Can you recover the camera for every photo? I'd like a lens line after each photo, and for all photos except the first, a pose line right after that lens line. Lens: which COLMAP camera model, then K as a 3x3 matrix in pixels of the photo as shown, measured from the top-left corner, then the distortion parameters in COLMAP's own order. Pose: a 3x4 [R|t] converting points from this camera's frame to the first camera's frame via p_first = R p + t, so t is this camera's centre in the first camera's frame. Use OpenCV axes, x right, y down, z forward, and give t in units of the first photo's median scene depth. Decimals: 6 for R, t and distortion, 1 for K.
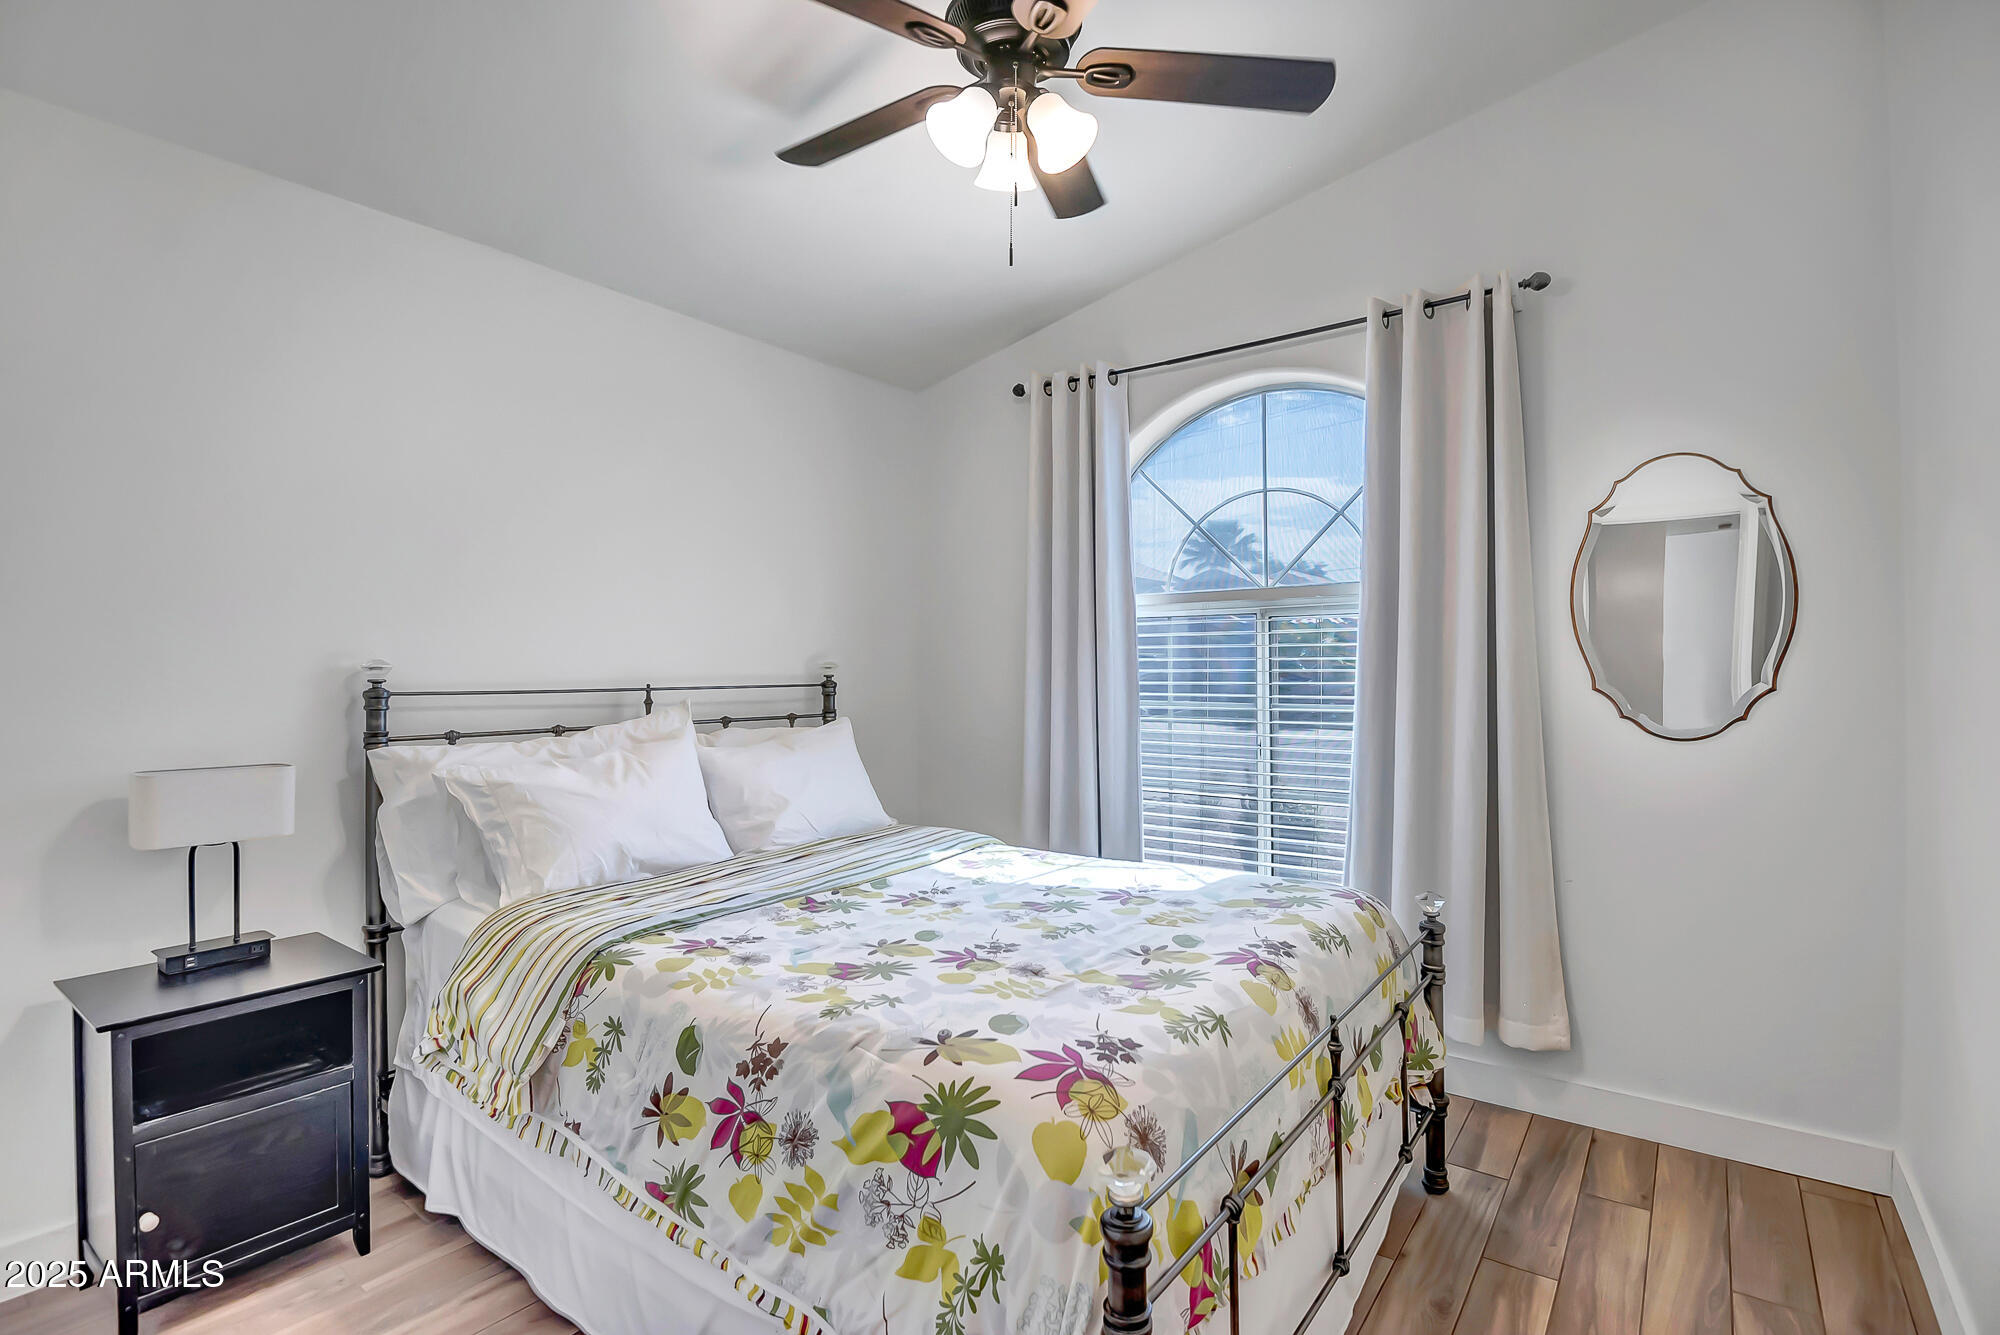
lens RADIAL K [[907.0, 0, 1000.0], [0, 907.0, 667.5], [0, 0, 1]] dist [0.002945, -0.022408]
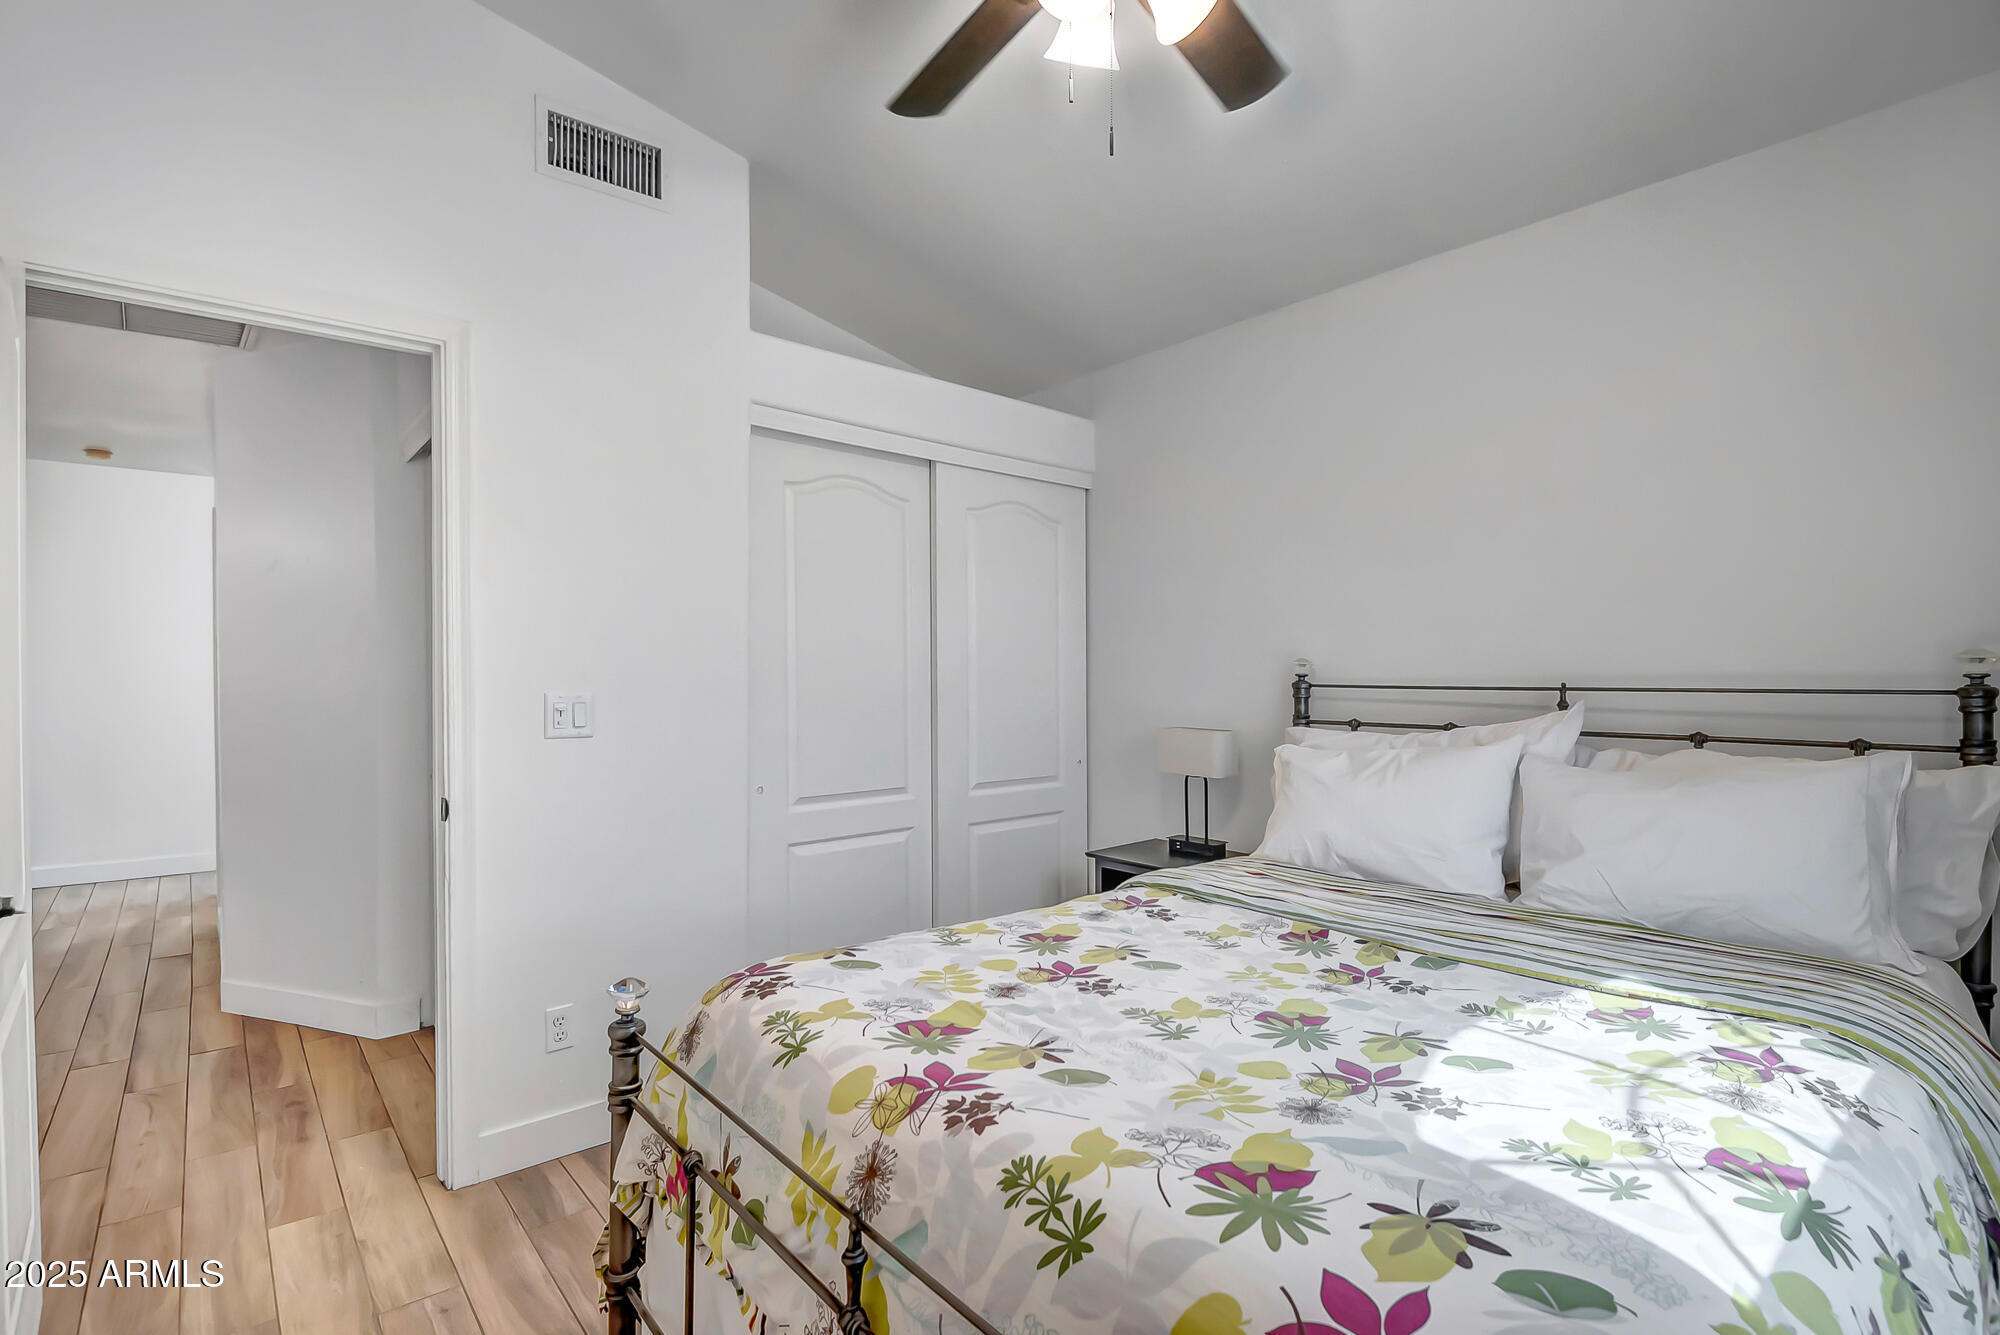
lens RADIAL K [[907.0, 0, 1000.0], [0, 907.0, 667.5], [0, 0, 1]] dist [0.002945, -0.022408]
pose [[-0.192042, -0.007265, -0.981360, 0.829954], [-0.002278, 0.999973, -0.006957, 0.017853], [0.981384, 0.000899, -0.192054, 1.052636]]
